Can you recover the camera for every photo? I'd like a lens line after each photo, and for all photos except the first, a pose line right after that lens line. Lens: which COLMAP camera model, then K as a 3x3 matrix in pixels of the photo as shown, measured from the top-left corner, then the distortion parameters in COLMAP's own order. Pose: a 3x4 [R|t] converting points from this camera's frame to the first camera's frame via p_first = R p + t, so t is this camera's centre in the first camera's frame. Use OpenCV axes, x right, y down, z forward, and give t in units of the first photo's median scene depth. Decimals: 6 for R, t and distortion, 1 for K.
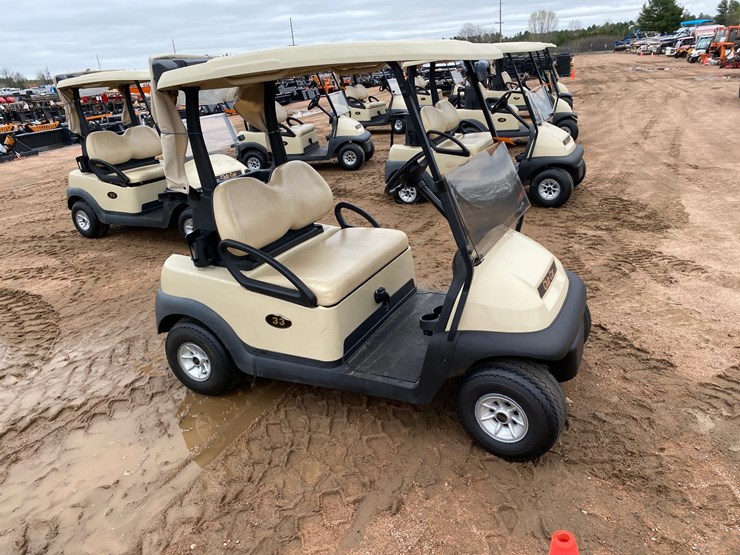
lens RADIAL K [[564.8, 0, 374.7], [0, 564.8, 275.5], [0, 0, 1]] dist [0.036061, -0.037658]
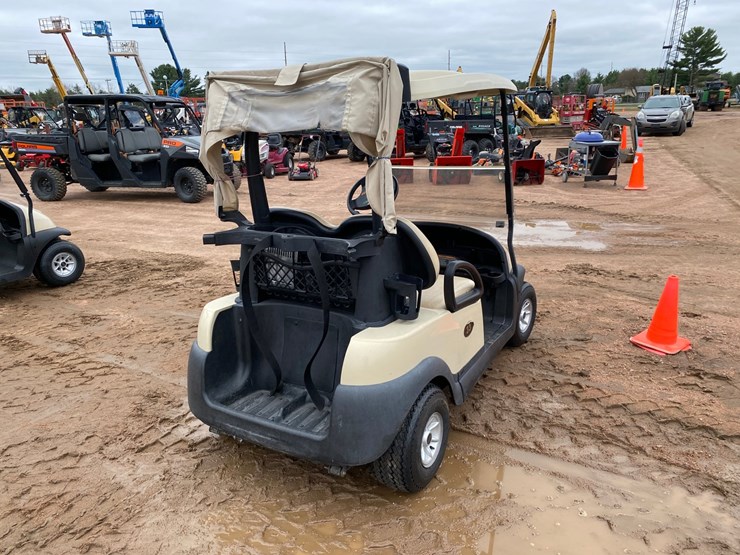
lens RADIAL K [[564.8, 0, 377.6], [0, 564.8, 275.2], [0, 0, 1]] dist [0.036061, -0.037658]
pose [[0.061866, -0.211175, 0.975488, -1.040043], [0.368063, 0.913304, 0.174371, -0.222024], [-0.927740, 0.348254, 0.134228, 0.878322]]
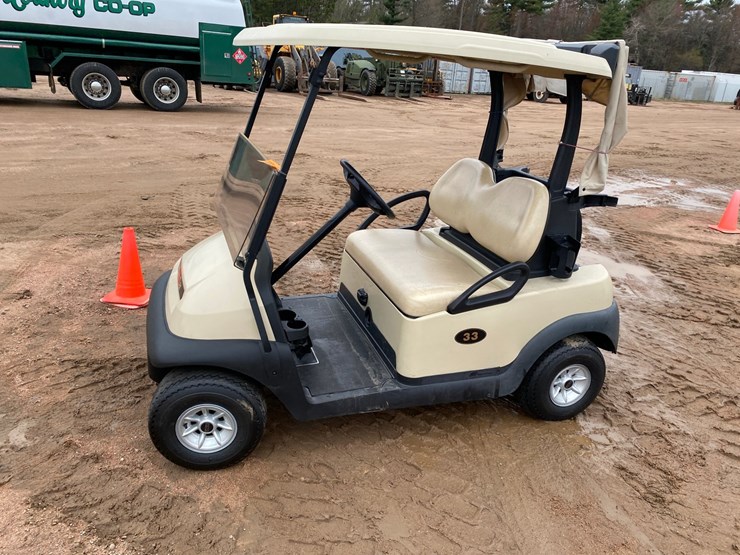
lens RADIAL K [[564.8, 0, 376.9], [0, 564.8, 276.0], [0, 0, 1]] dist [0.036061, -0.037658]
pose [[-0.705664, 0.275941, -0.652607, 0.598636], [-0.259539, 0.756370, 0.600454, -0.563652], [0.659302, 0.593095, -0.462125, 1.423296]]
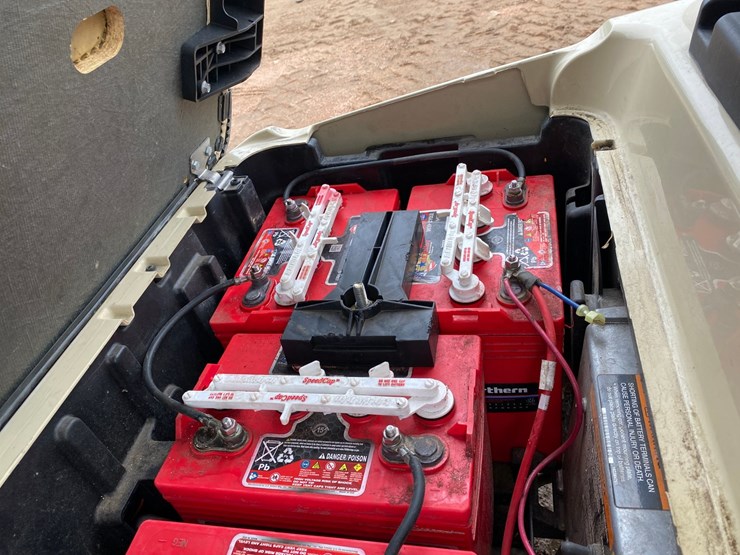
lens RADIAL K [[564.8, 0, 370.4], [0, 564.8, 277.4], [0, 0, 1]] dist [0.036061, -0.037658]
pose [[-0.931322, 0.363932, -0.013868, -0.107006], [0.182037, 0.498148, 0.847769, -0.134703], [0.315438, 0.787021, -0.530185, 1.071734]]
